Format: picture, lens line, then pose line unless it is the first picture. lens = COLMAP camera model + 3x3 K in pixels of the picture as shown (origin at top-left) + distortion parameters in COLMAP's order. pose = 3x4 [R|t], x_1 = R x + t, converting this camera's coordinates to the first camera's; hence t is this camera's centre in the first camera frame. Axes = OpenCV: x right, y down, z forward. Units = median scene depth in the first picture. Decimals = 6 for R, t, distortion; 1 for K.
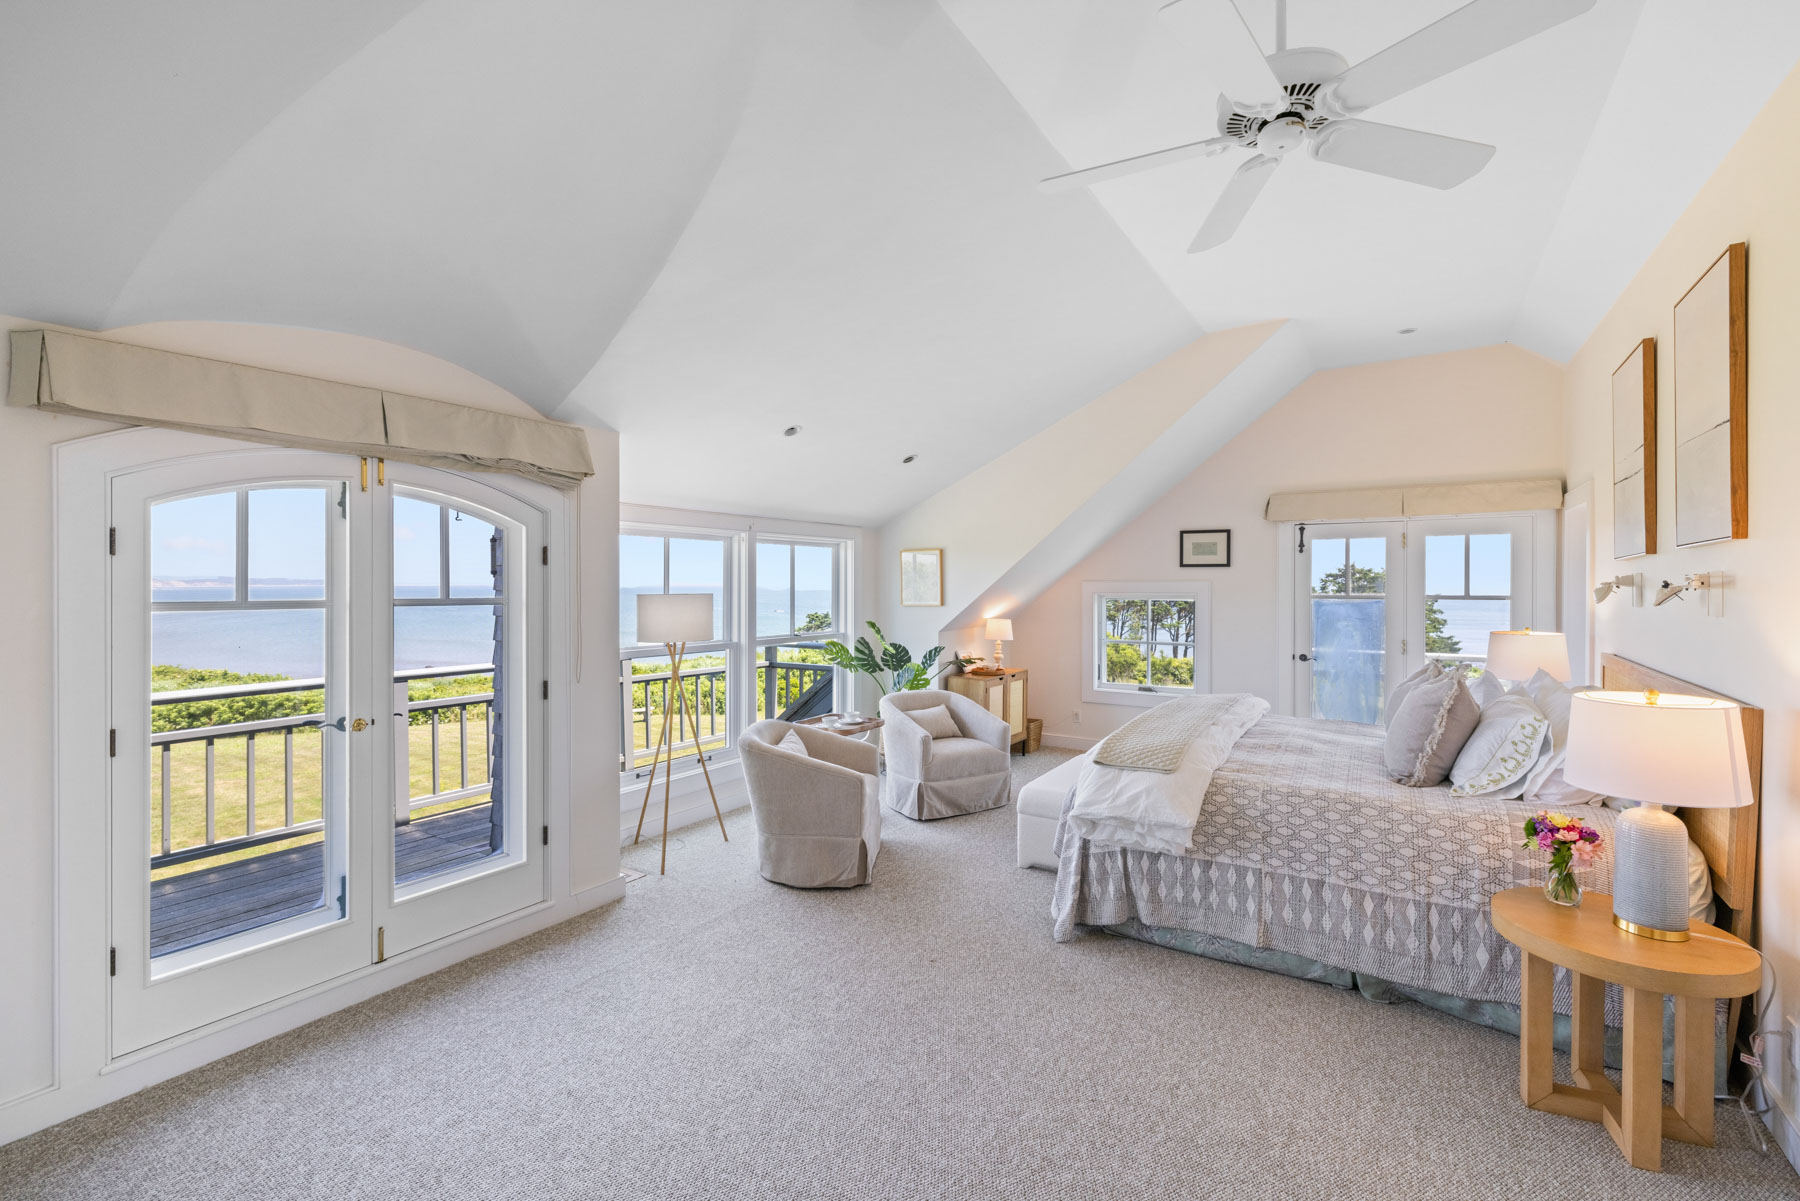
lens RADIAL K [[805.7, 0, 901.1], [0, 805.7, 586.9], [0, 0, 1]] dist [-0.000055, 0.000031]
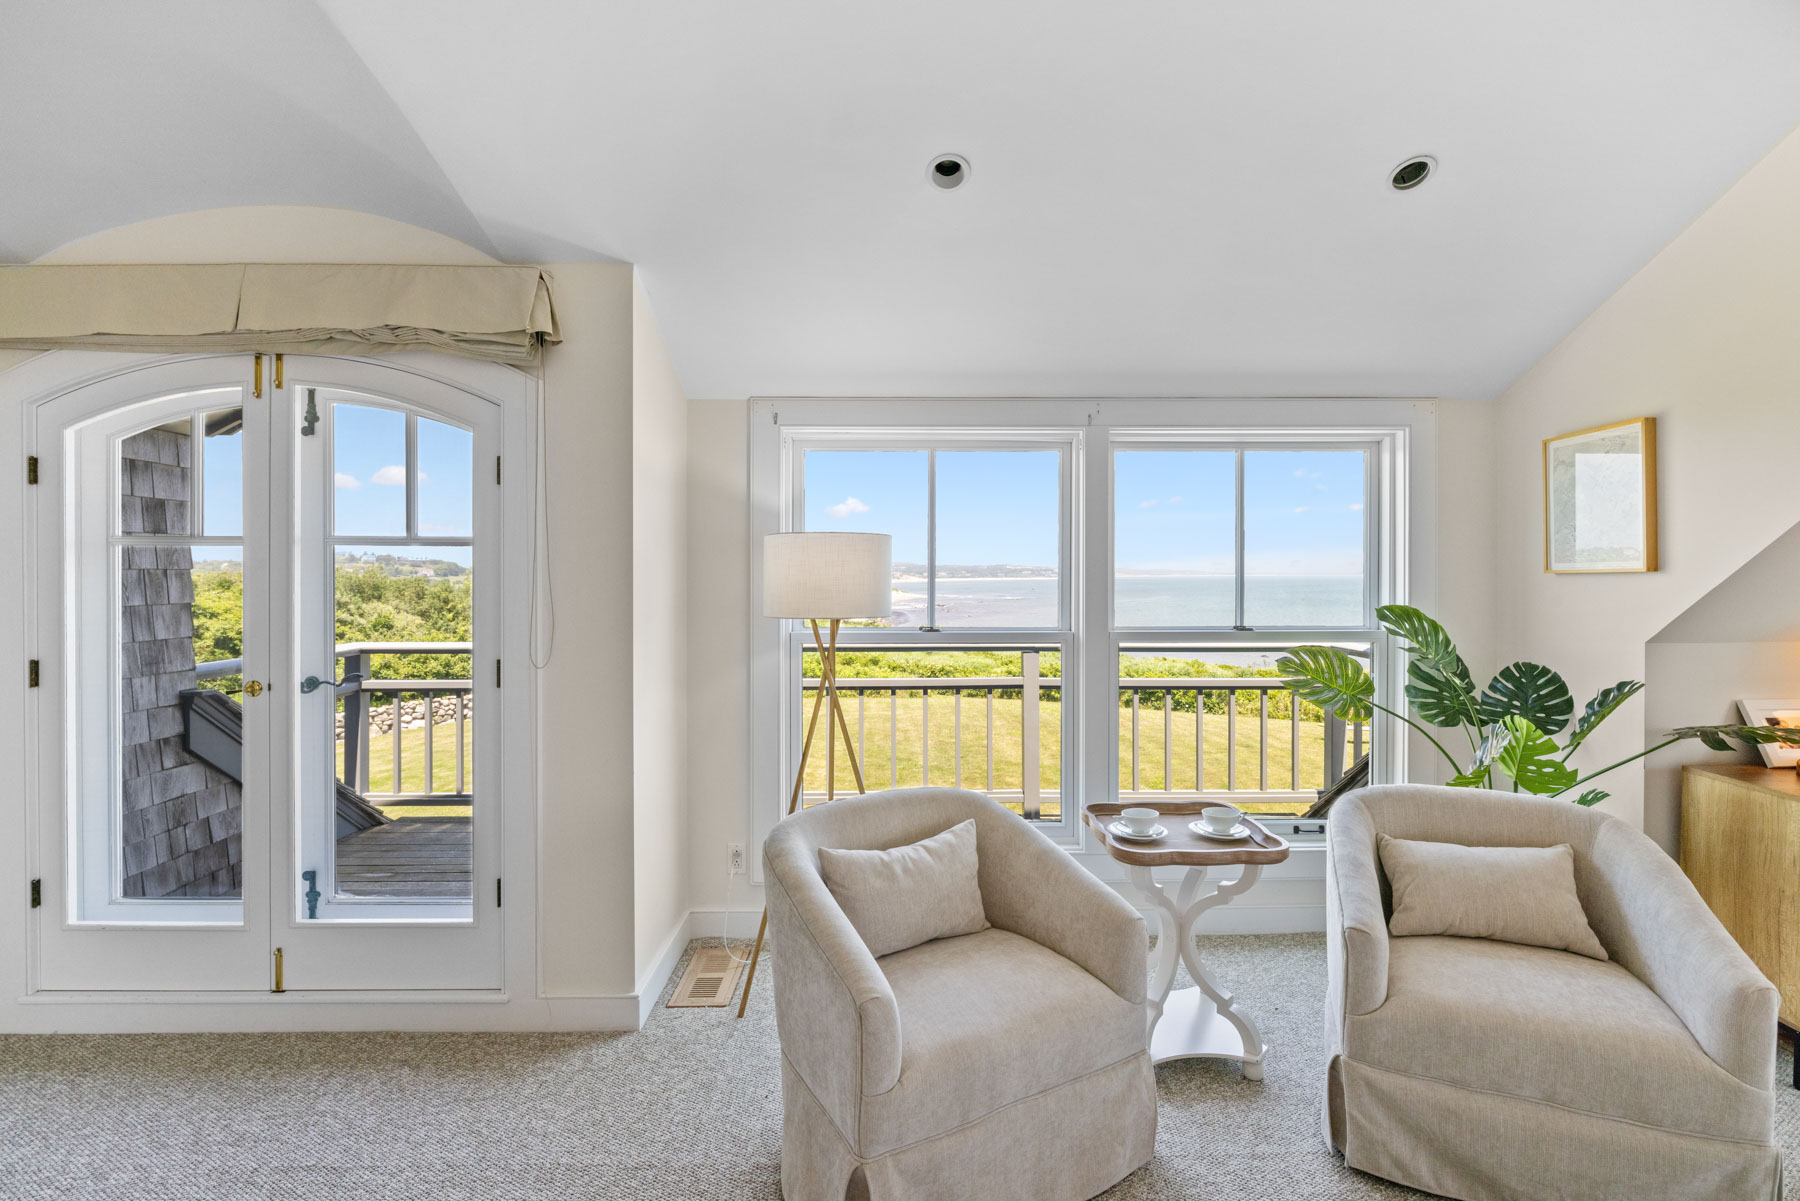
lens RADIAL K [[836.3, 0, 899.8], [0, 836.3, 572.3], [0, 0, 1]] dist [-0.014065, 0.000242]
pose [[0.551726, -0.000506, -0.834025, 0.218937], [-0.003193, 0.999991, -0.002719, 0.032373], [0.834019, 0.004163, 0.551719, 0.631209]]
